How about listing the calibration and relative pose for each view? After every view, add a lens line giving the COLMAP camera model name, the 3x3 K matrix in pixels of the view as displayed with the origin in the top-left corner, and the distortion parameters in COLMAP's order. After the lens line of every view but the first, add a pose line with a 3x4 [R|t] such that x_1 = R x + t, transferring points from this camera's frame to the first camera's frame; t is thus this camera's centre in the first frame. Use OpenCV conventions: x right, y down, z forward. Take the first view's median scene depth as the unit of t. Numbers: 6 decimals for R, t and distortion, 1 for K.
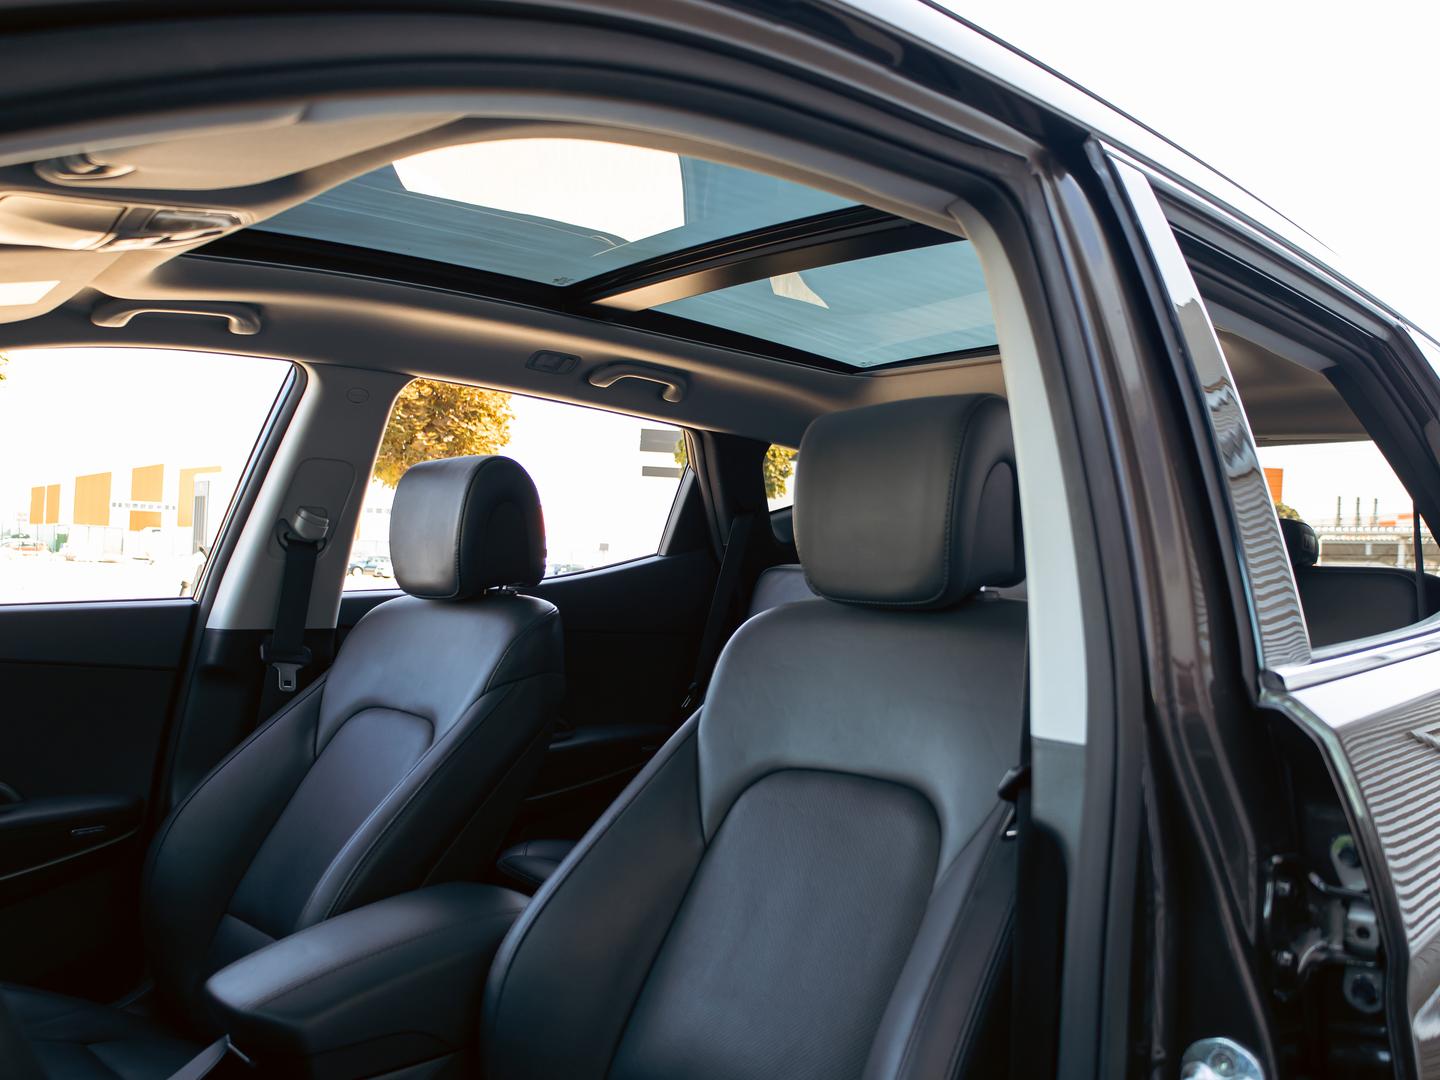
lens RADIAL K [[1212.8, 0, 720.0], [0, 1212.8, 540.0], [0, 0, 1]] dist [0.000259, -0.004882]
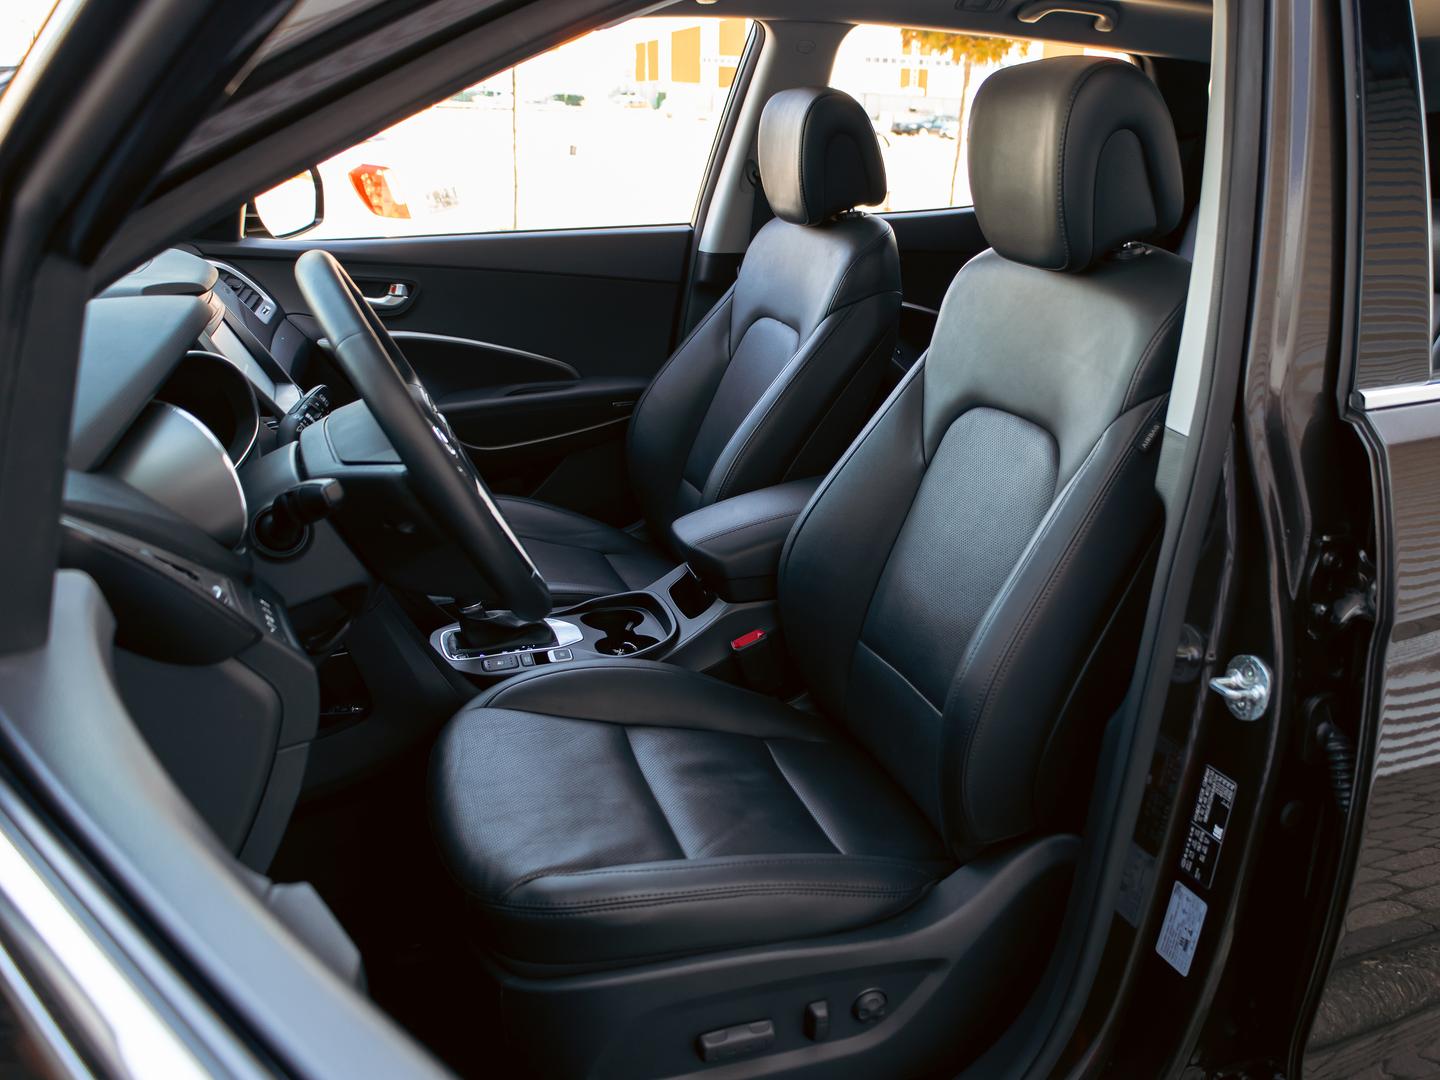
lens RADIAL K [[1244.6, 0, 720.0], [0, 1244.6, 540.0], [0, 0, 1]] dist [0.006371, 0.003191]
pose [[0.898272, 0.122996, -0.421875, 0.173150], [0.029191, 0.941209, 0.336561, -0.078610], [0.438468, -0.314639, 0.841872, -0.157500]]
